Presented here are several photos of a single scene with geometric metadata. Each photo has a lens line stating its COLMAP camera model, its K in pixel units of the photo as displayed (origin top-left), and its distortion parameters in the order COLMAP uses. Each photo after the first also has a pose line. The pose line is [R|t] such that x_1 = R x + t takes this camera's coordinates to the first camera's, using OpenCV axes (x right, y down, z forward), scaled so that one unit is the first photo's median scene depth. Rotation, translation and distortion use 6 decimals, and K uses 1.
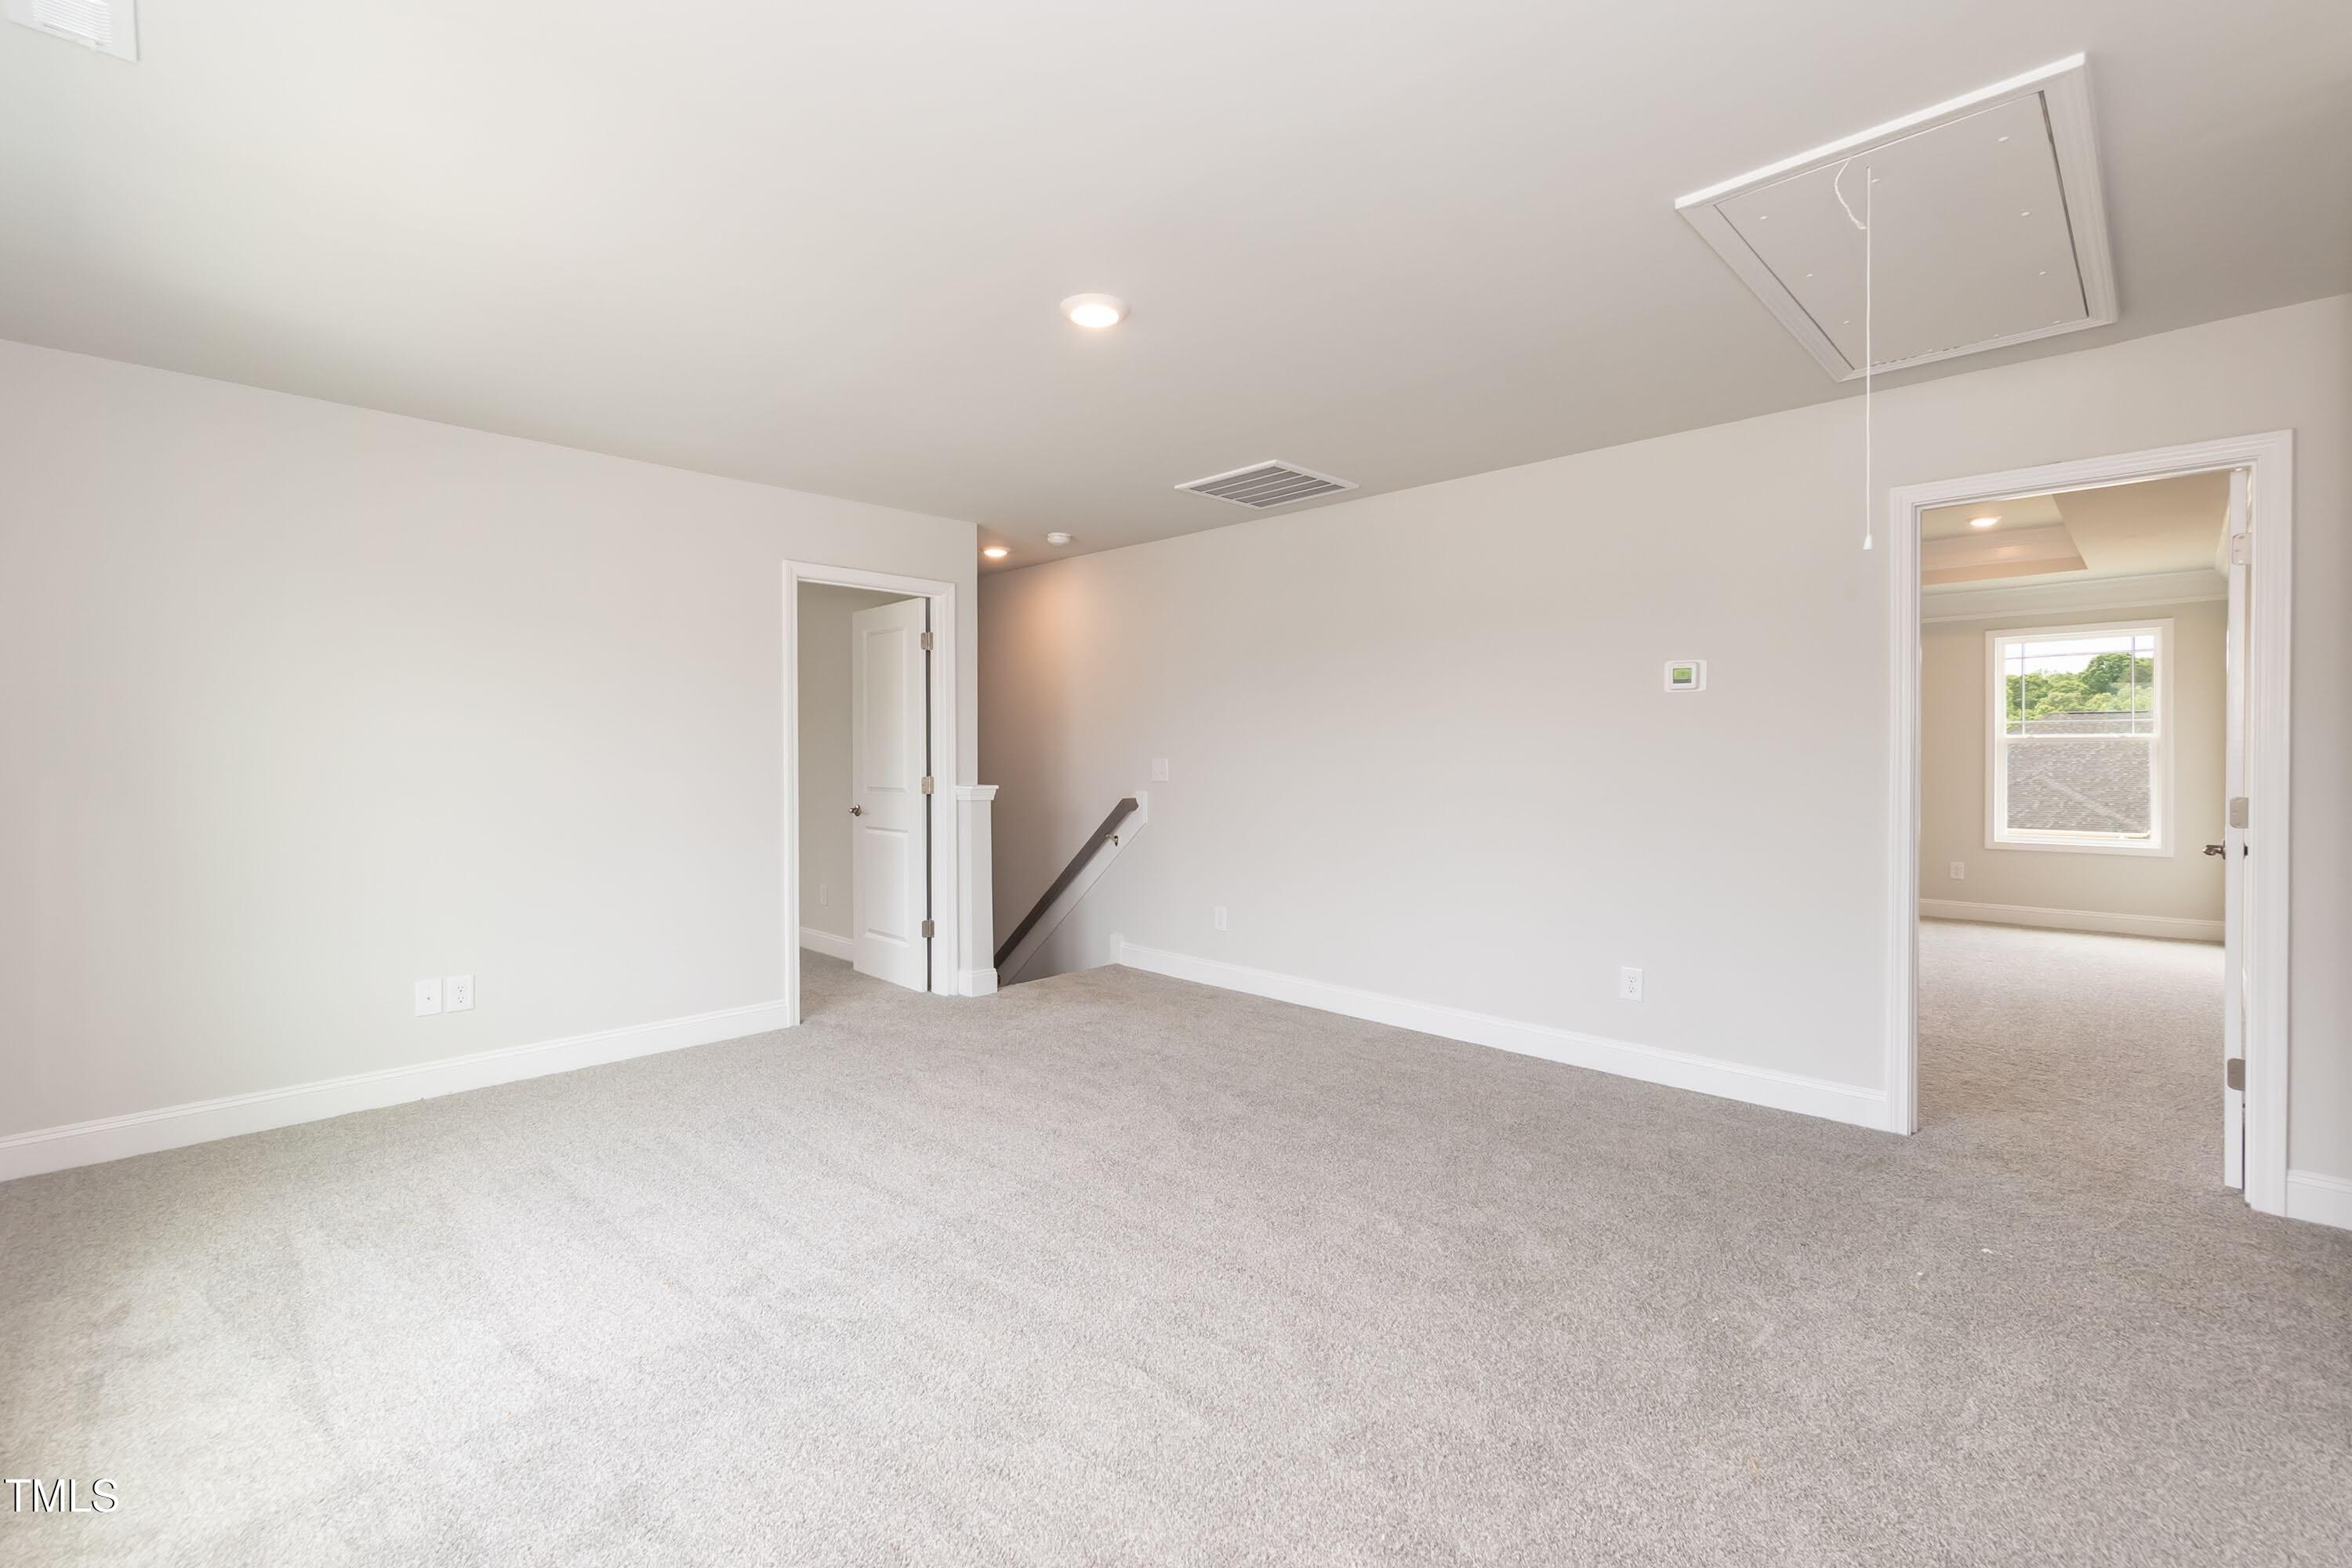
lens RADIAL K [[1020.7, 0, 1176.0], [0, 1020.7, 784.0], [0, 0, 1]] dist [-0.003359, -0.000163]
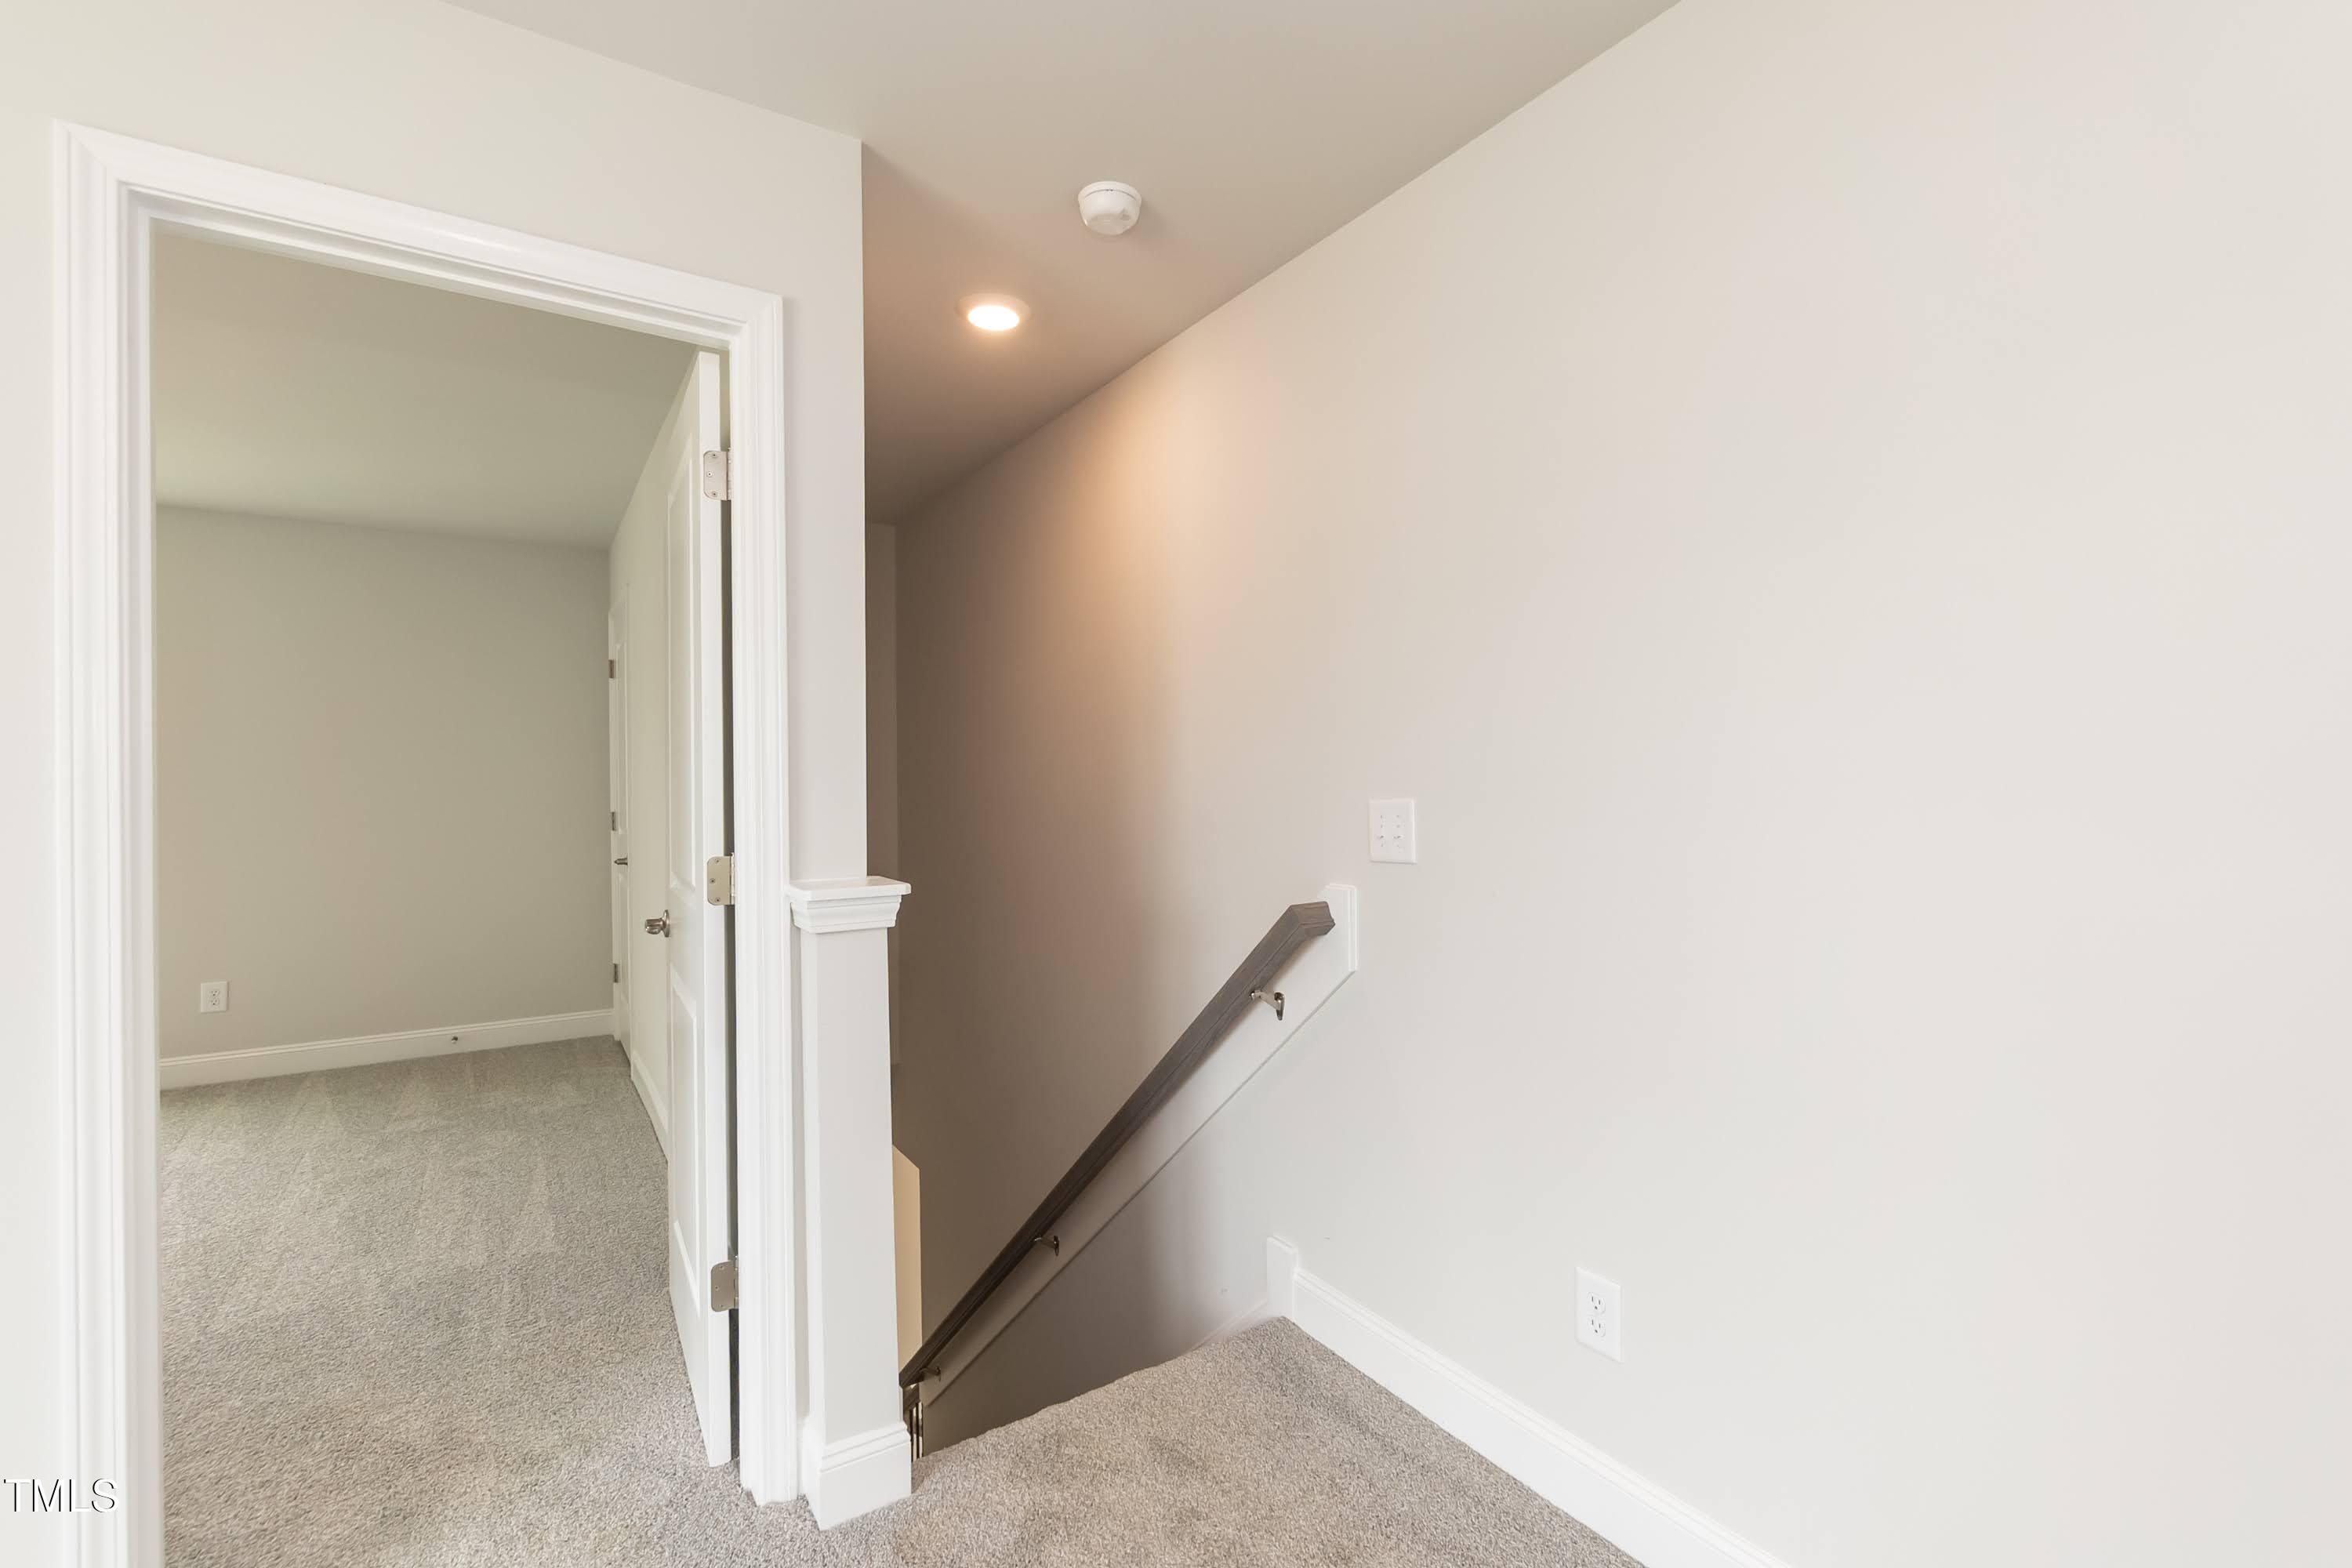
lens RADIAL K [[1020.7, 0, 1176.0], [0, 1020.7, 784.0], [0, 0, 1]] dist [-0.003359, -0.000163]
pose [[0.977134, -0.010575, -0.212361, -0.013487], [0.003878, 0.999483, -0.031926, -0.018061], [0.212589, 0.030372, 0.976670, 0.620616]]
